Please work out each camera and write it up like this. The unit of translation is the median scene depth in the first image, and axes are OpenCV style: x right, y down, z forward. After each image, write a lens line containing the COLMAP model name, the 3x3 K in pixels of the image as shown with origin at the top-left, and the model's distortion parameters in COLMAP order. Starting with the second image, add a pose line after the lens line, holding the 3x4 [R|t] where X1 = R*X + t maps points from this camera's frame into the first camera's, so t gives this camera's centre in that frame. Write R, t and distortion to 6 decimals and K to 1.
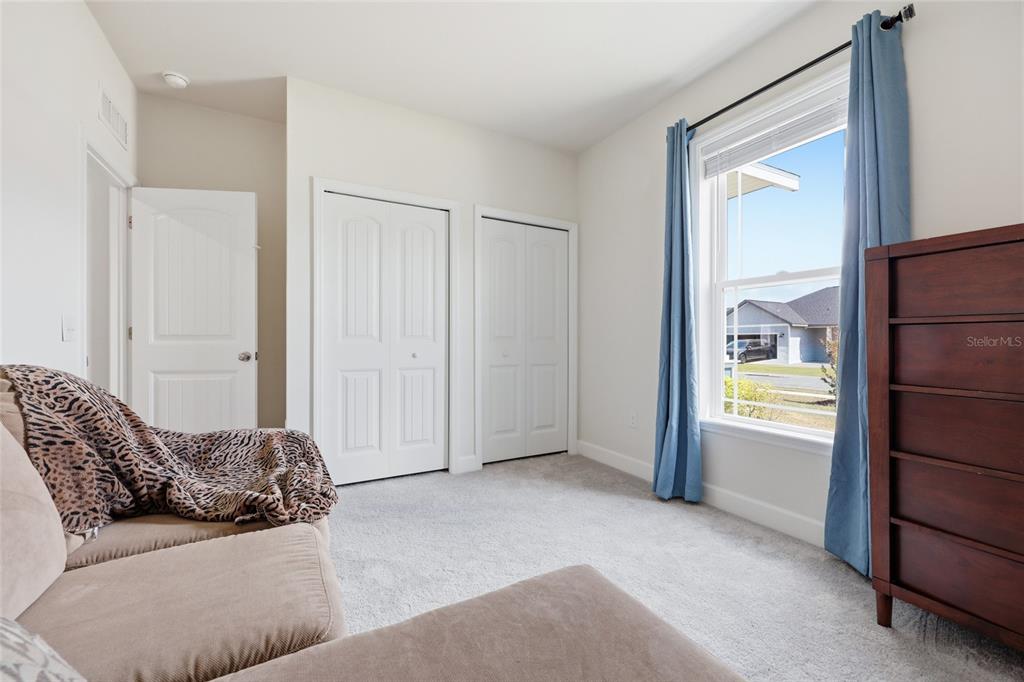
lens RADIAL K [[415.6, 0, 512.0], [0, 415.6, 341.0], [0, 0, 1]] dist [-0.001120, 0.000029]
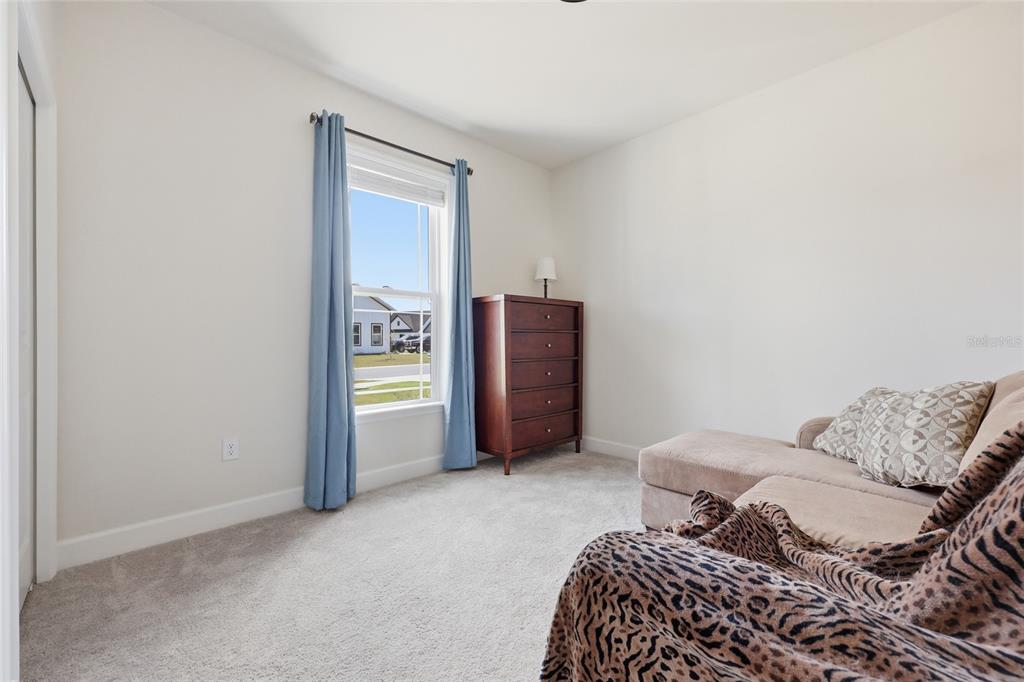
lens RADIAL K [[415.6, 0, 512.0], [0, 415.6, 341.0], [0, 0, 1]] dist [-0.001120, 0.000029]
pose [[-0.249962, -0.001776, 0.968254, -0.728403], [0.001999, 0.999995, 0.002350, 0.001246], [-0.968254, 0.002523, -0.249957, 0.964295]]
